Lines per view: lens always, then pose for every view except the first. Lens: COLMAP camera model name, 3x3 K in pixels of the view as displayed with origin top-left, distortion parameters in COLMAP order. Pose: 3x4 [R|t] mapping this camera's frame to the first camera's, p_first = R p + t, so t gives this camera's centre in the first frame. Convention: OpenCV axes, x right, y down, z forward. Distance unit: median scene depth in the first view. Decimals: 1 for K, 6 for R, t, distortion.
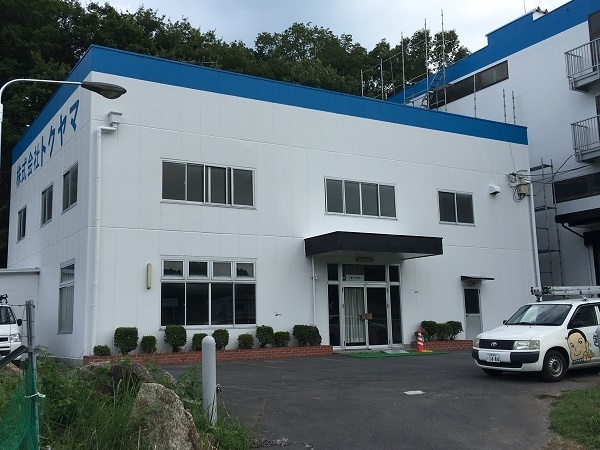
lens RADIAL K [[679.7, 0, 298.9], [0, 679.7, 216.8], [0, 0, 1]] dist [0.064575, -0.004102]
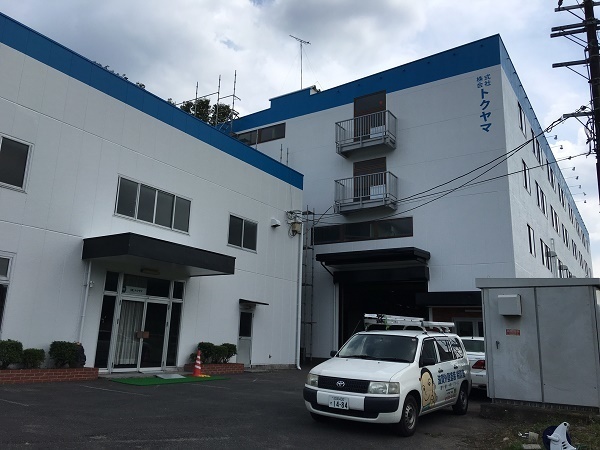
lens RADIAL K [[503.0, 0, 297.8], [0, 503.0, 216.7], [0, 0, 1]] dist [0.102805, -0.146902]
pose [[0.900151, 0.156461, 0.406508, -0.013893], [-0.122091, 0.986478, -0.109335, 0.040542], [-0.418118, 0.048787, 0.907082, 0.292981]]
